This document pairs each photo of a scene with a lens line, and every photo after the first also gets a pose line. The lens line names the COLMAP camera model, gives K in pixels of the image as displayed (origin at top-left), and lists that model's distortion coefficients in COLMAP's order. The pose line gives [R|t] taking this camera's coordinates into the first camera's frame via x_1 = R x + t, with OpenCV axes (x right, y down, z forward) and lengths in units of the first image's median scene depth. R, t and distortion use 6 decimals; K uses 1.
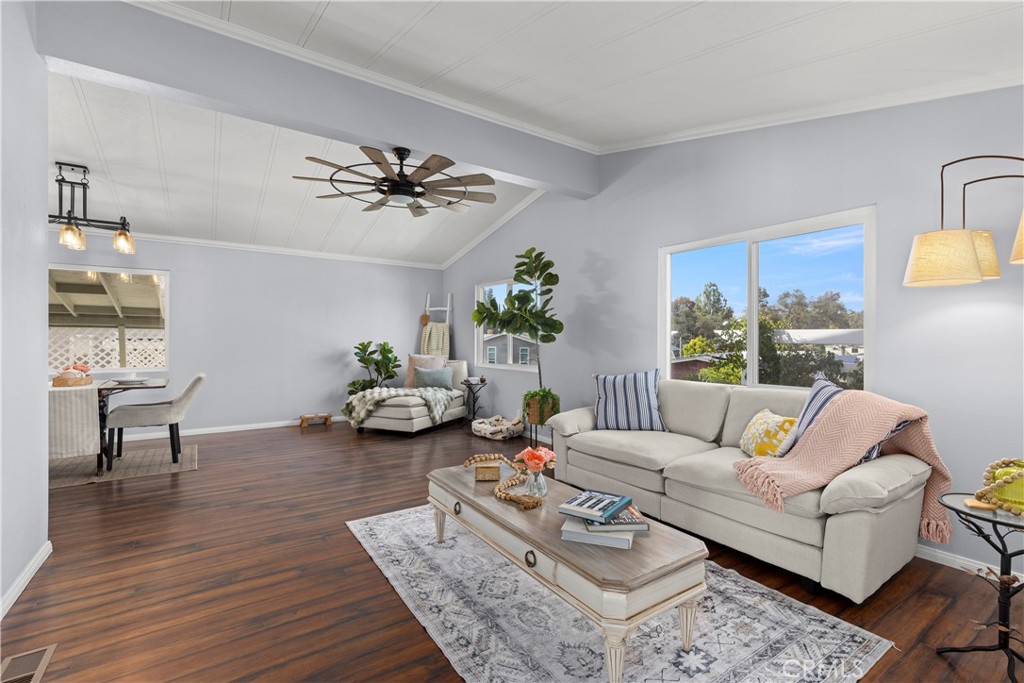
lens RADIAL K [[458.3, 0, 520.7], [0, 458.3, 341.2], [0, 0, 1]] dist [0.008098, -0.001471]
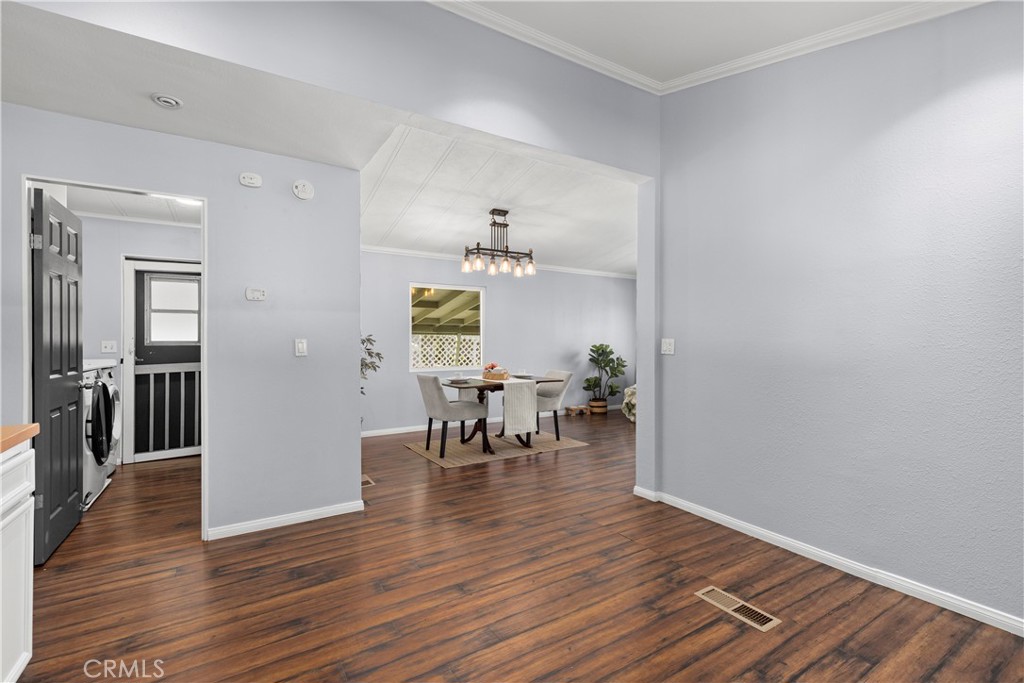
lens RADIAL K [[458.3, 0, 517.7], [0, 458.3, 338.4], [0, 0, 1]] dist [0.008098, -0.001471]
pose [[0.999386, -0.008448, -0.034002, -0.881926], [0.007979, 0.999872, -0.013887, -0.001229], [0.034115, 0.013607, 0.999325, -0.292158]]
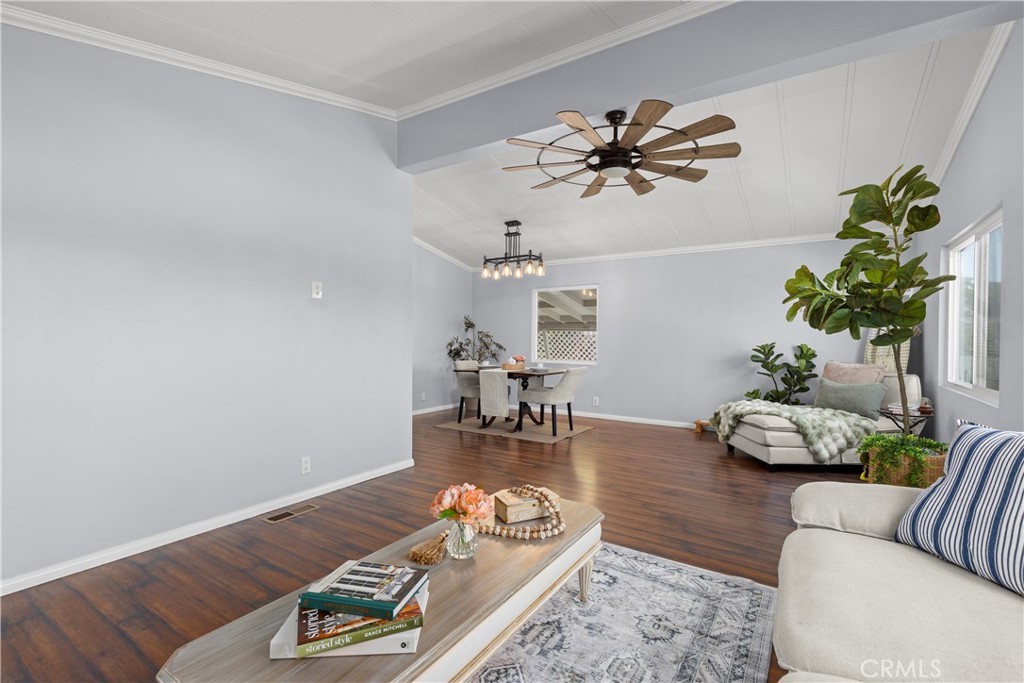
lens RADIAL K [[458.3, 0, 520.3], [0, 458.3, 340.8], [0, 0, 1]] dist [0.008098, -0.001471]
pose [[0.382705, 0.003621, -0.923864, 0.410461], [-0.011360, 0.999935, -0.000787, 0.004376], [0.923801, 0.010796, 0.382721, 0.461495]]
